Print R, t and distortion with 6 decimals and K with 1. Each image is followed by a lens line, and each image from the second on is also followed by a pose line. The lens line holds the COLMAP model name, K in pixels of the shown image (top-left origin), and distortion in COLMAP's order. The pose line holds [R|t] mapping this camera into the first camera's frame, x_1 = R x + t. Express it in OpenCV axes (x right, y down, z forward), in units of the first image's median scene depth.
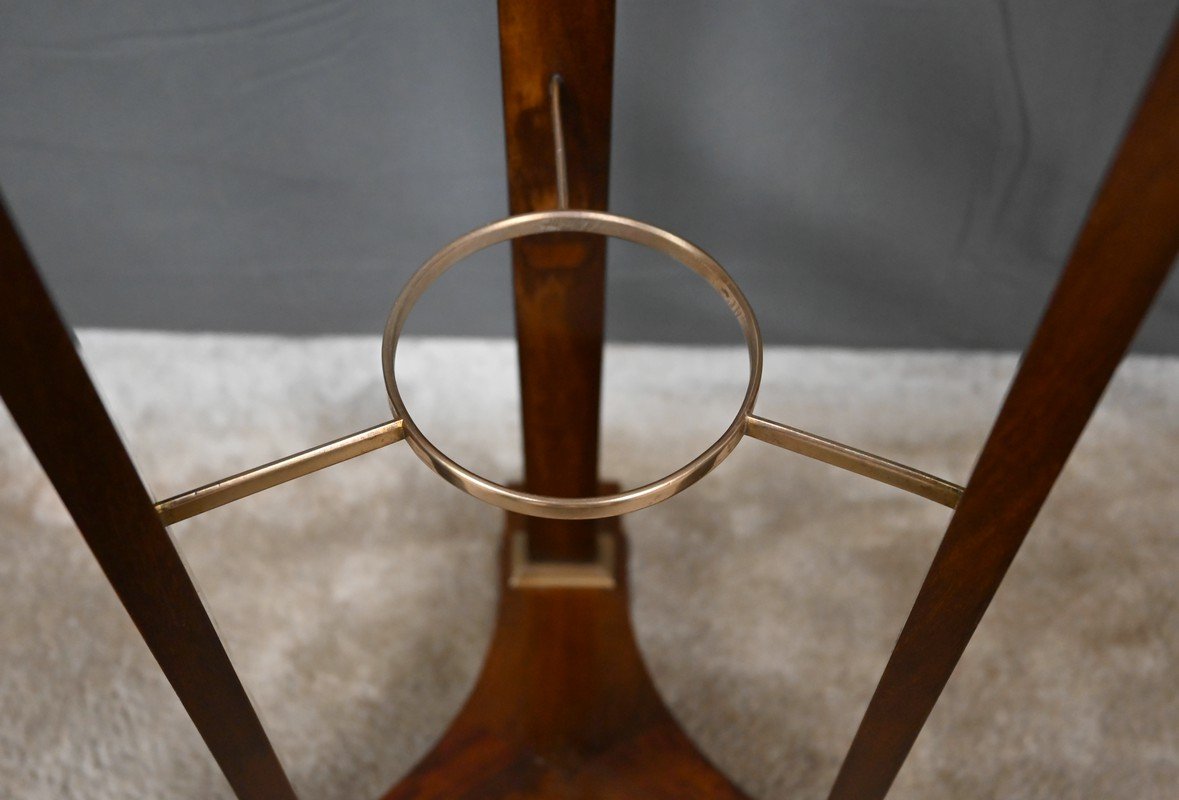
lens RADIAL K [[1214.4, 0, 562.4], [0, 1214.4, 431.7], [0, 0, 1]] dist [-0.001429, 0.000000]
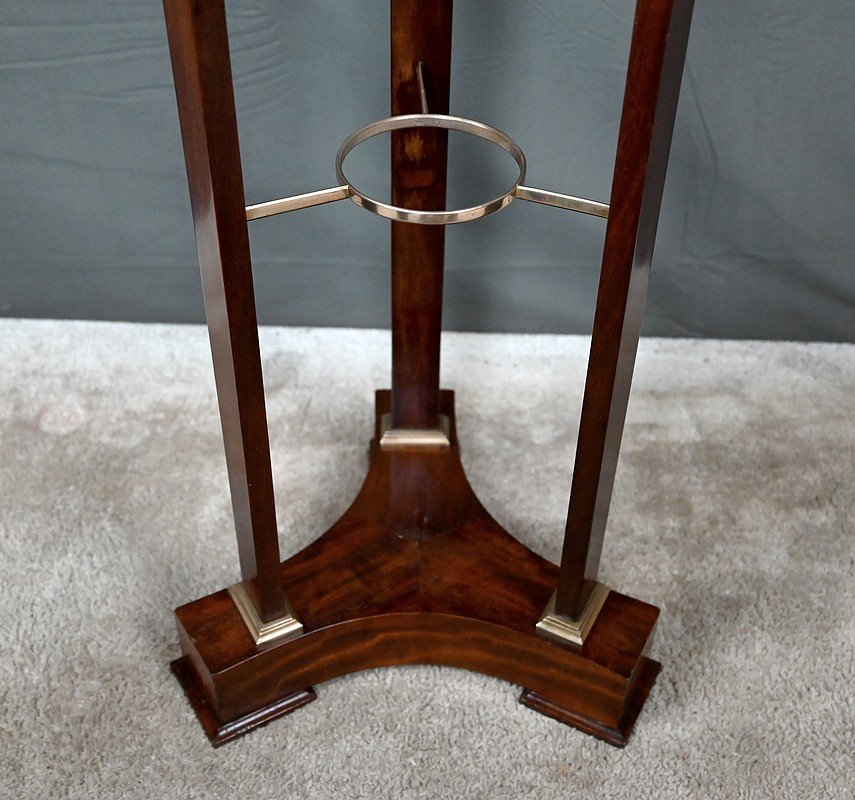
lens RADIAL K [[1178.3, 0, 403.2], [0, 1178.3, 401.7], [0, 0, 1]] dist [-0.001055, 0.000000]
pose [[0.999957, 0.007137, 0.005915, -0.022685], [-0.005879, 0.981641, -0.190646, 0.334925], [-0.007167, 0.190603, 0.981641, -0.402929]]
